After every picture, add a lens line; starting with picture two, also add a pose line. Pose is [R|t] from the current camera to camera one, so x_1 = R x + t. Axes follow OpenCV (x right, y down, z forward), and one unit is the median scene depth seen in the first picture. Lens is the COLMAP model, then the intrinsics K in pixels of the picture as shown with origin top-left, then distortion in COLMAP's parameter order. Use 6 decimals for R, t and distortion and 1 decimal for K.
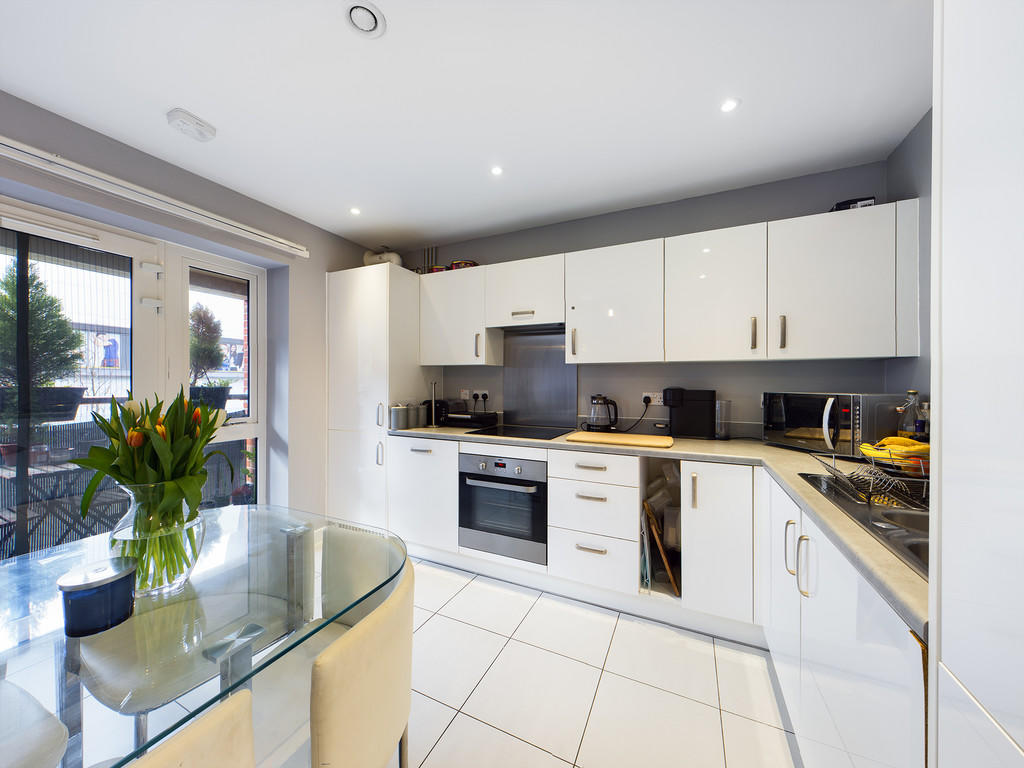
lens RADIAL K [[369.7, 0, 511.6], [0, 369.7, 384.1], [0, 0, 1]] dist [0.002050, -0.000475]
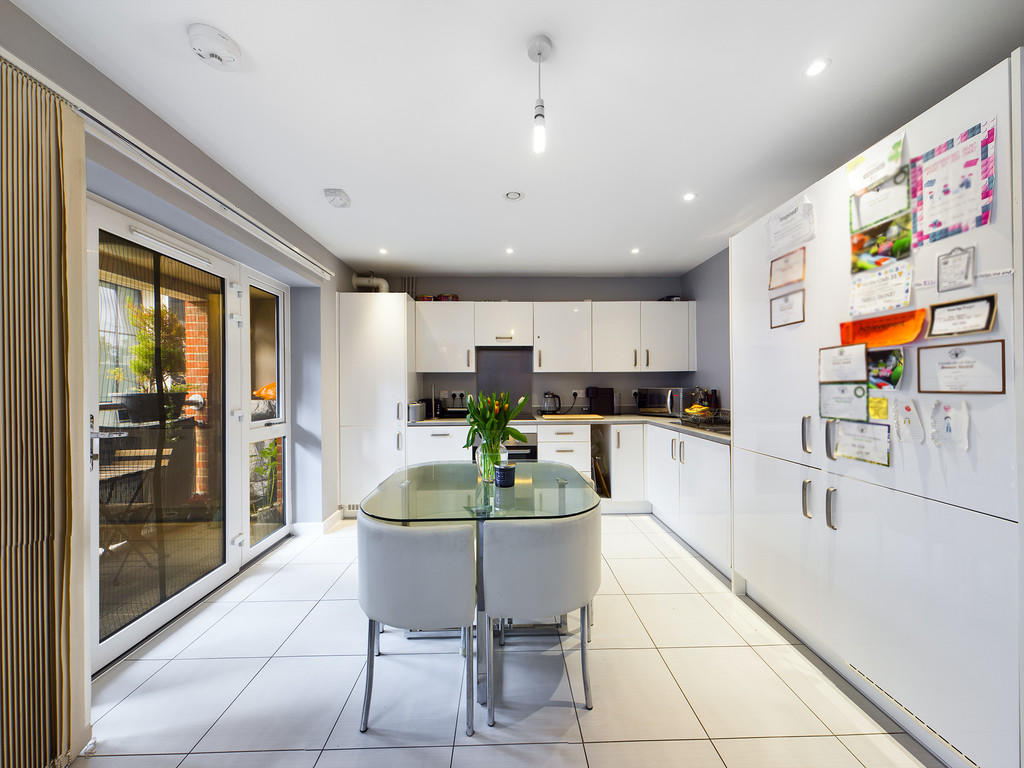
lens RADIAL K [[369.7, 0, 510.4], [0, 369.7, 380.9], [0, 0, 1]] dist [0.002050, -0.000475]
pose [[0.894584, -0.003948, 0.446882, -0.632226], [0.011044, 0.999851, -0.013274, 0.000944], [-0.446763, 0.016810, 0.894495, -0.349483]]
